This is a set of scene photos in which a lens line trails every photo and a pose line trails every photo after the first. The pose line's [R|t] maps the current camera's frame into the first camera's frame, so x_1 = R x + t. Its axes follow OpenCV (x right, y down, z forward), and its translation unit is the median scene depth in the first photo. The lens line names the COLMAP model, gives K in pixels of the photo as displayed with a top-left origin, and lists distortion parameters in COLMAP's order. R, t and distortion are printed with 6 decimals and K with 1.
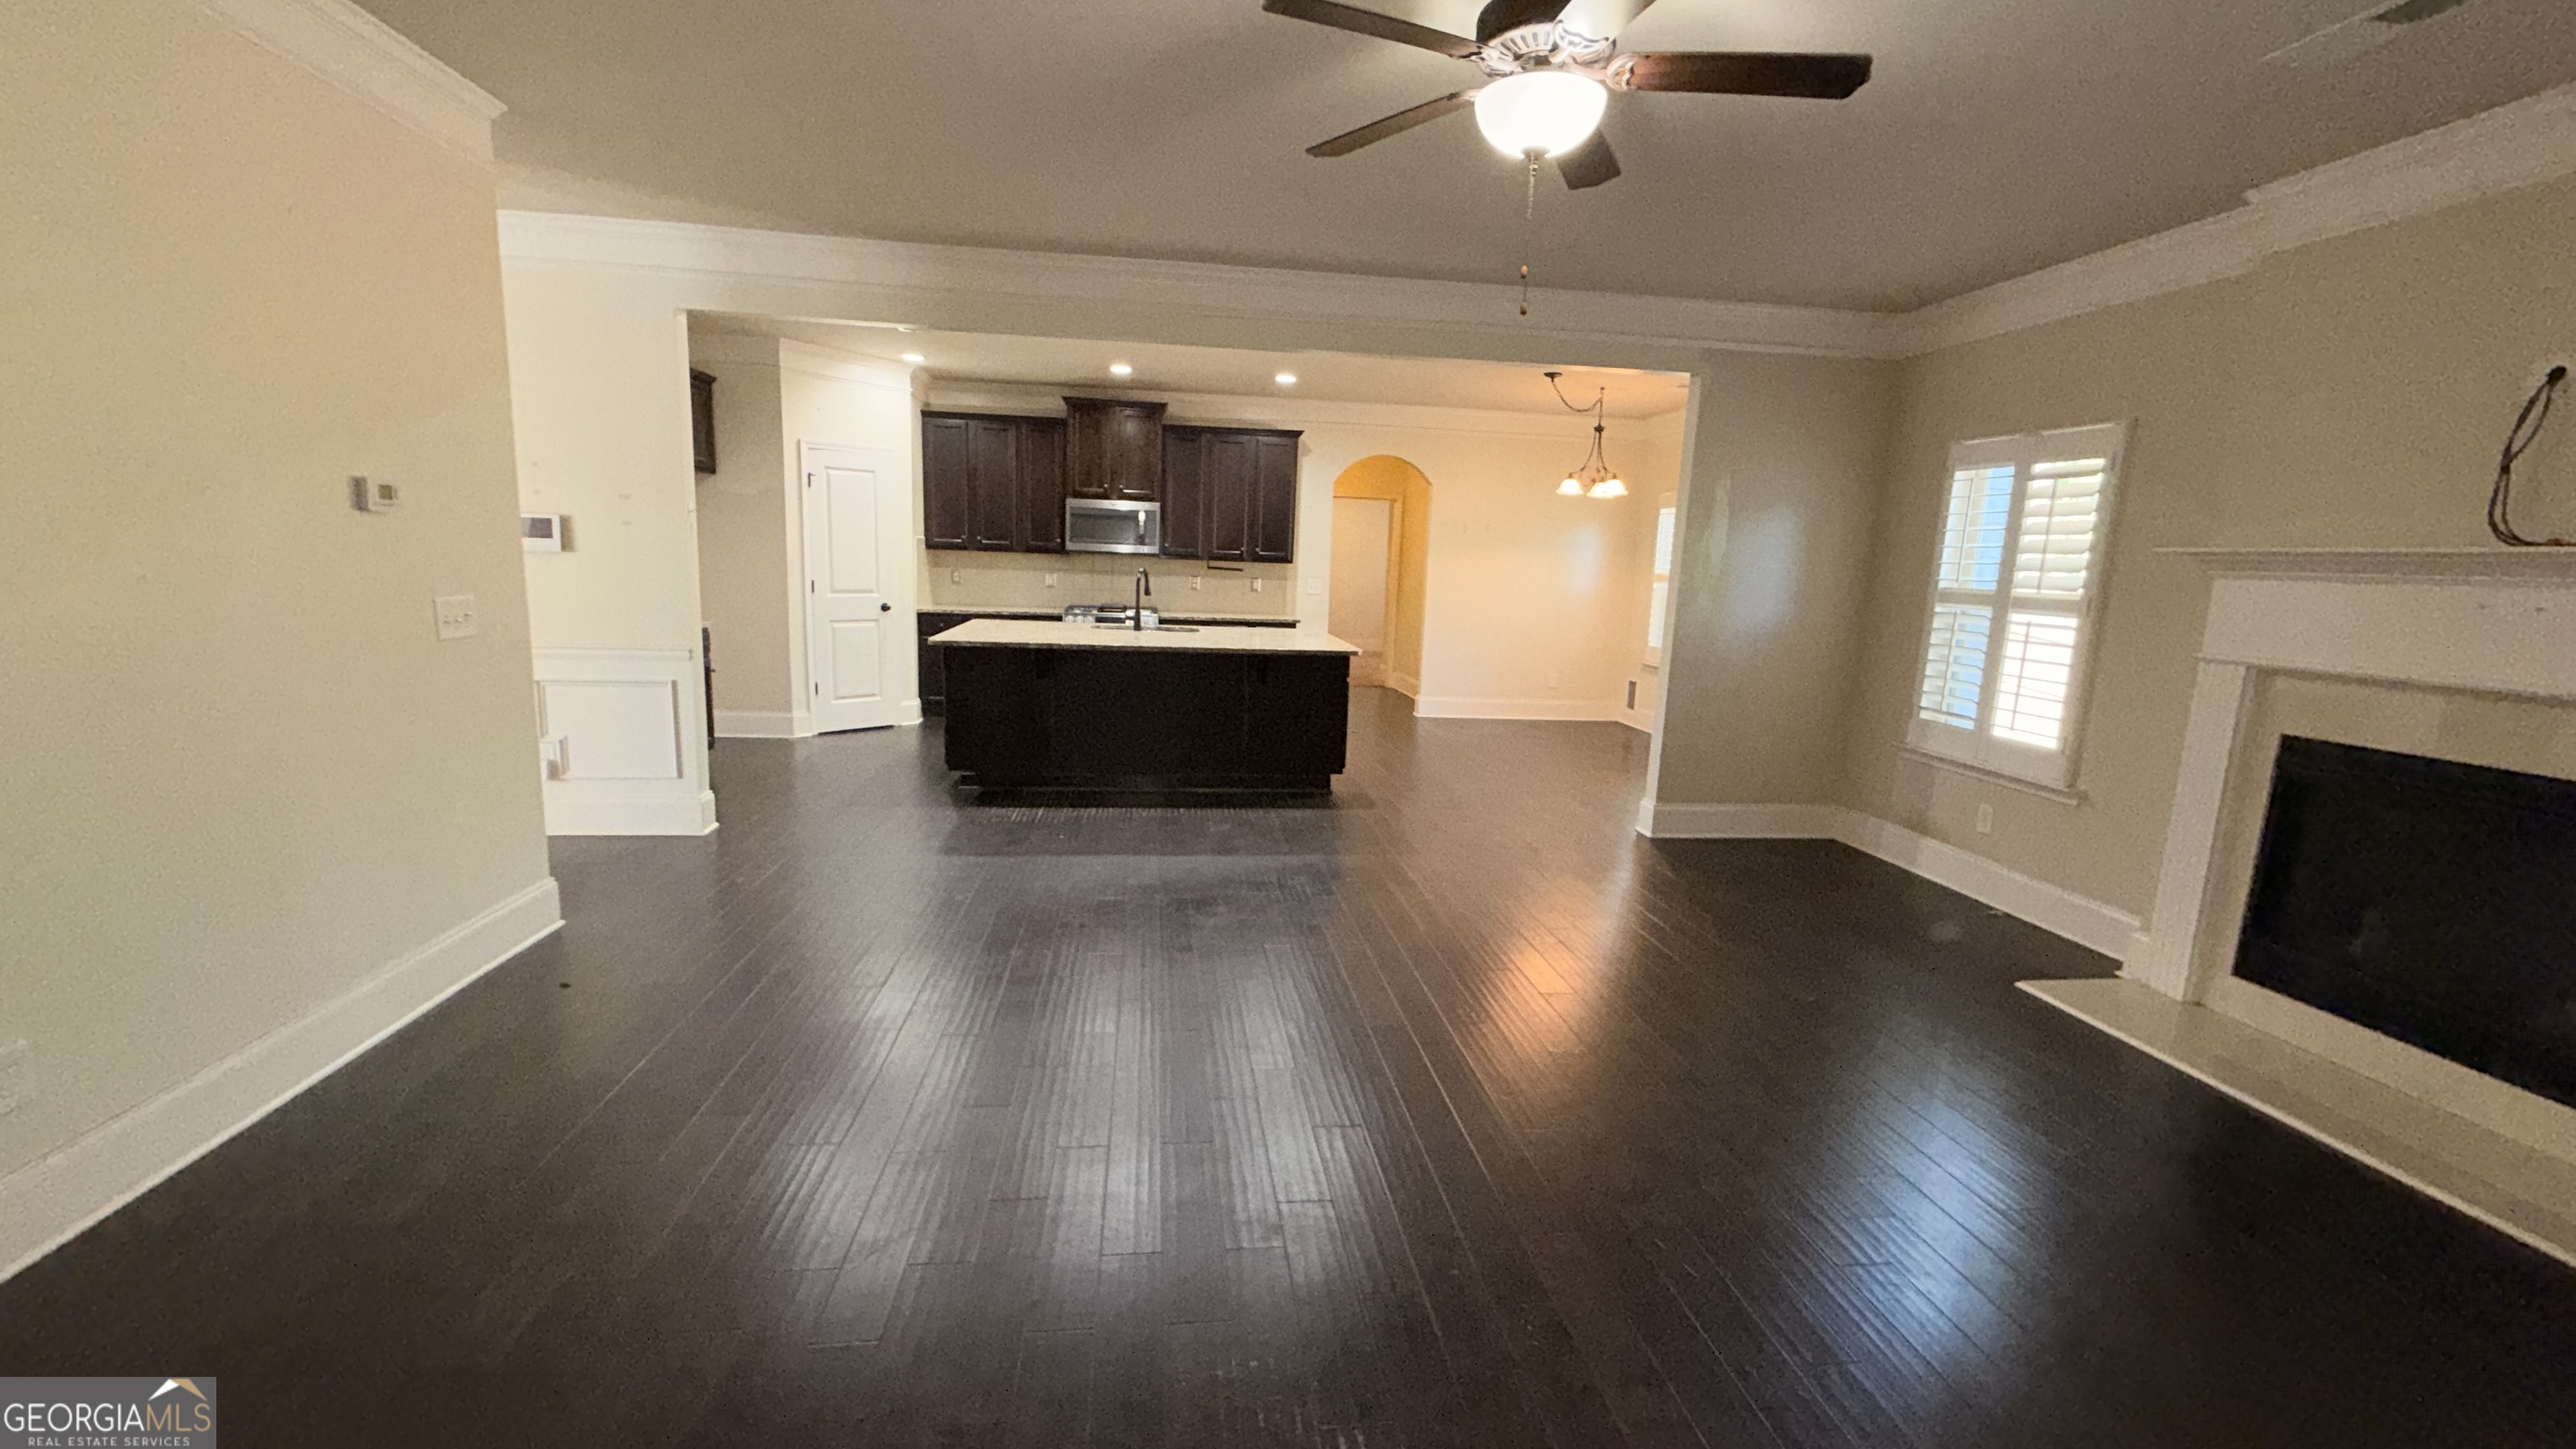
lens RADIAL K [[1029.3, 0, 1281.6], [0, 1029.3, 723.4], [0, 0, 1]] dist [0.000292, -0.000082]
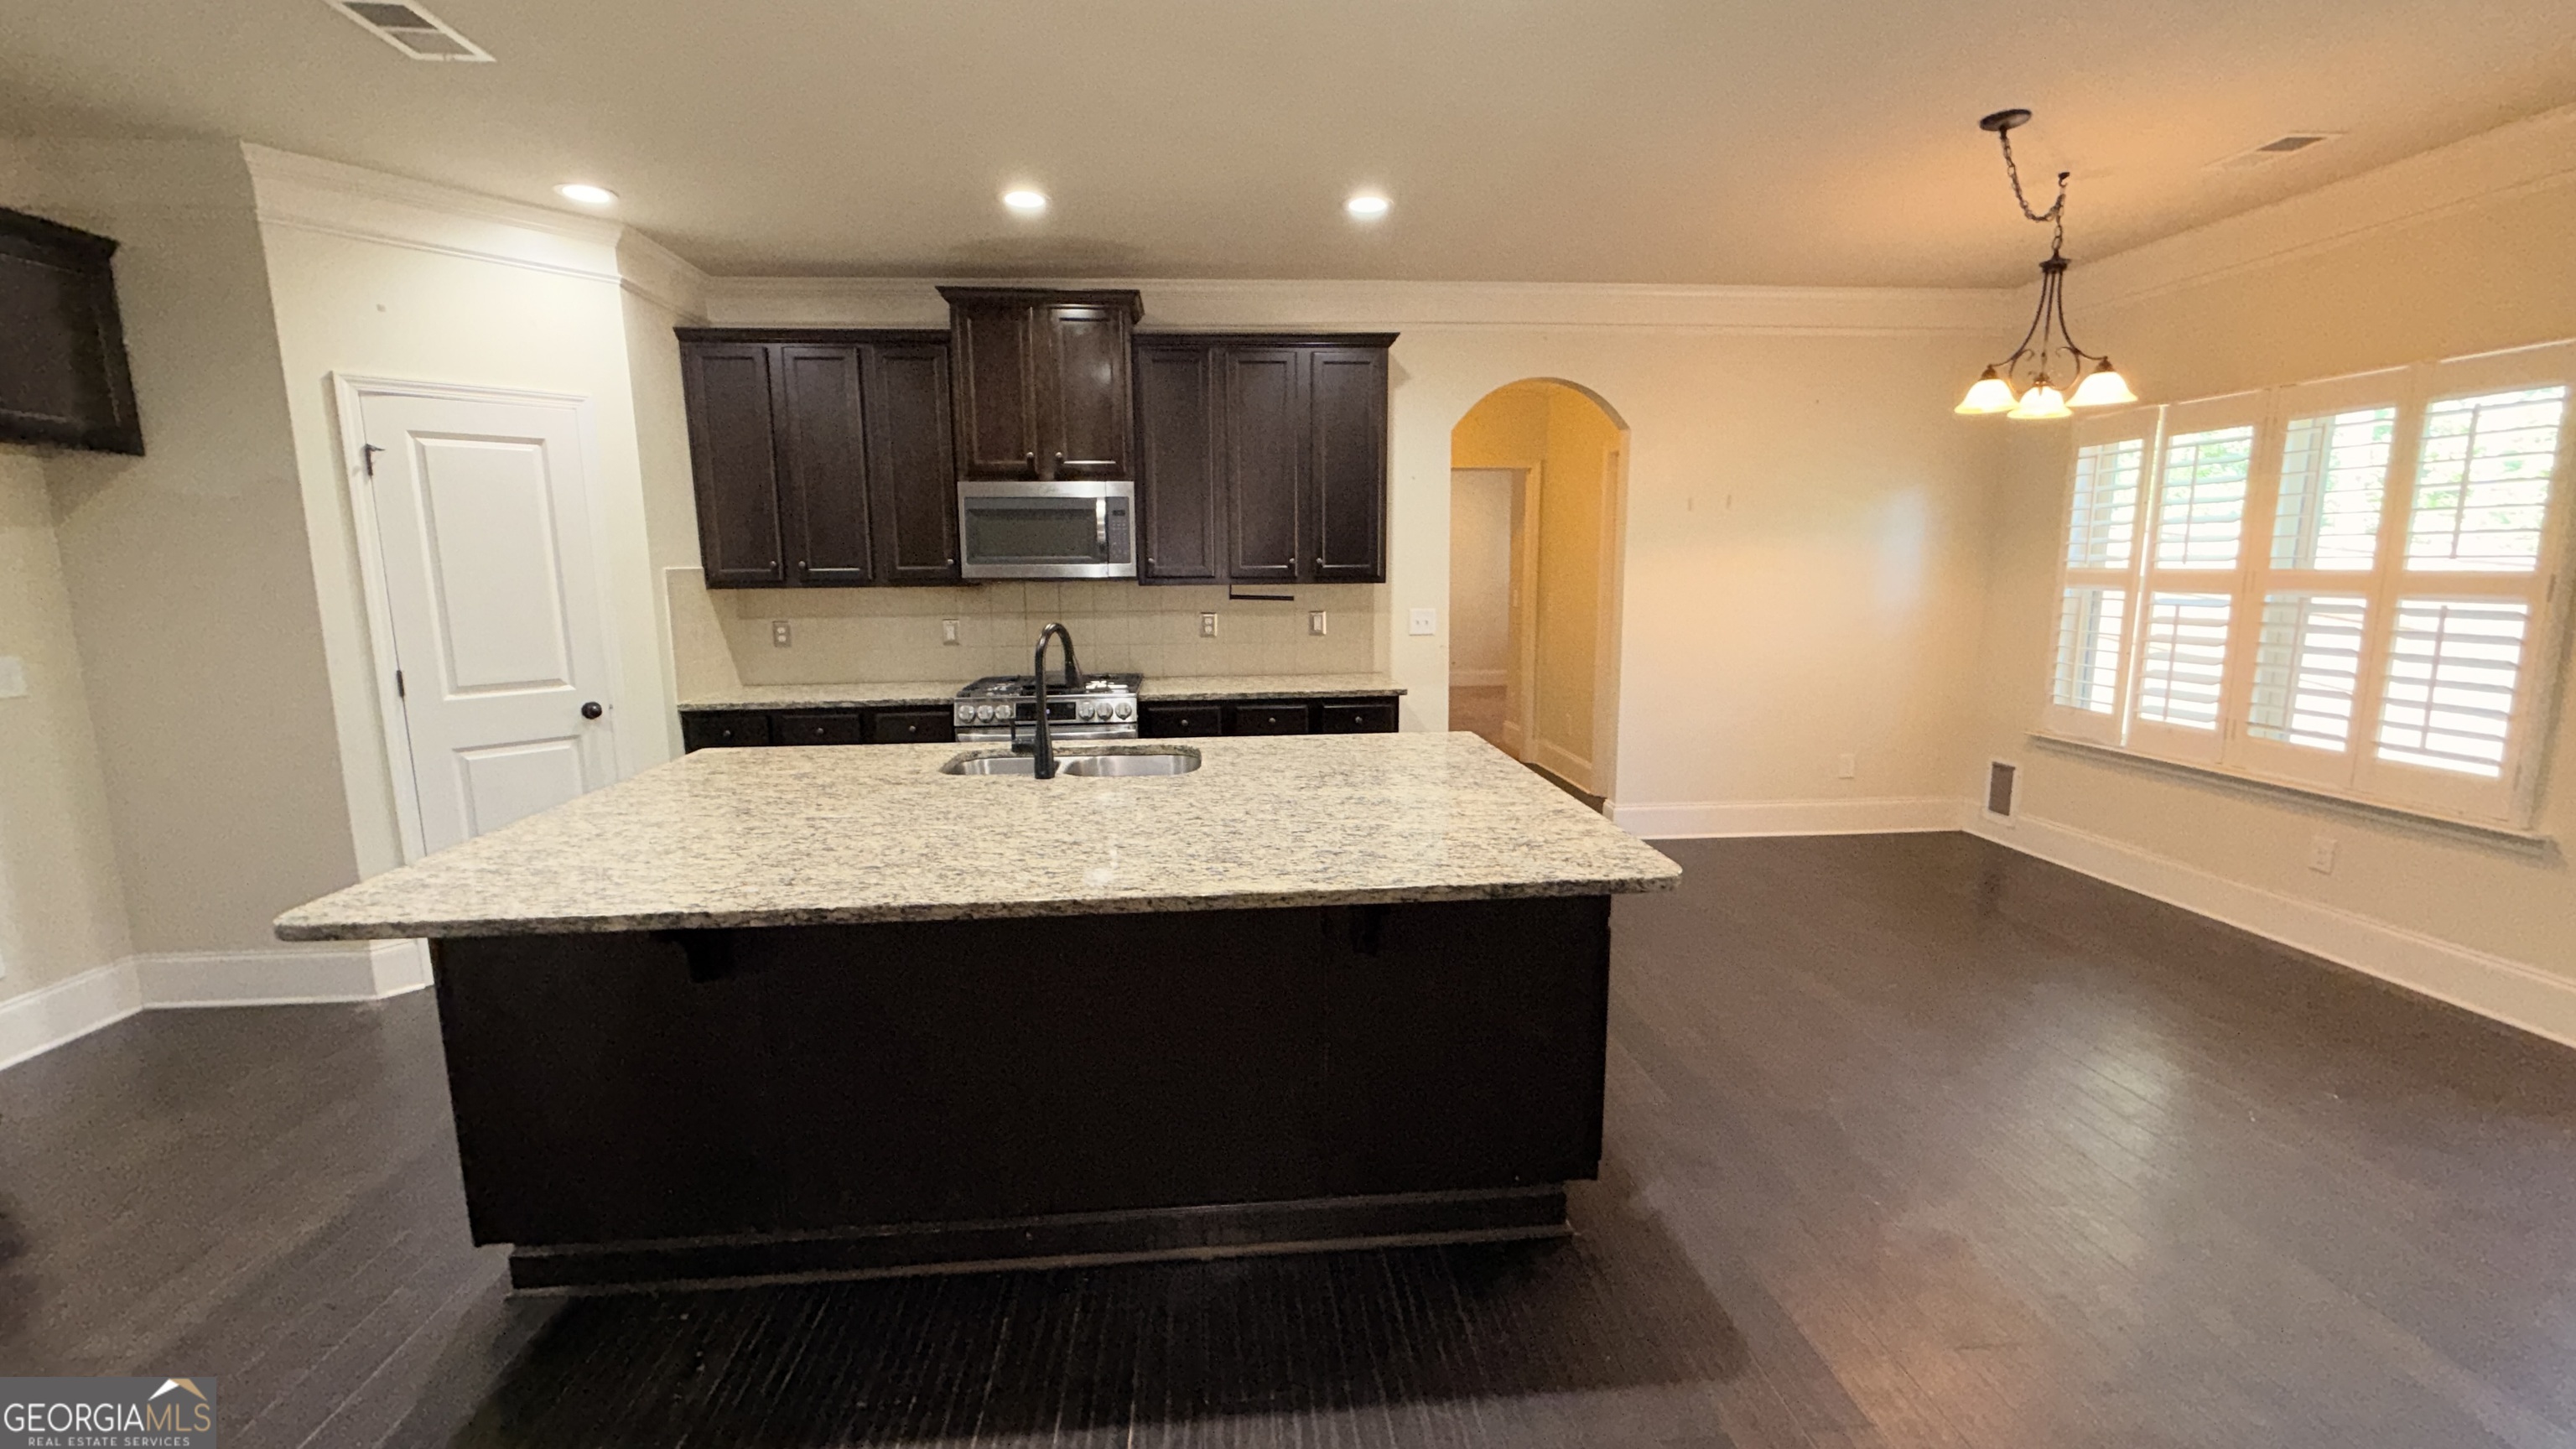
lens RADIAL K [[1029.3, 0, 1279.5], [0, 1029.3, 719.6], [0, 0, 1]] dist [0.000292, -0.000082]
pose [[0.997910, -0.039100, -0.051438, -0.022502], [0.038759, 0.999220, -0.007610, -0.092298], [0.051695, 0.005600, 0.998647, 0.517767]]
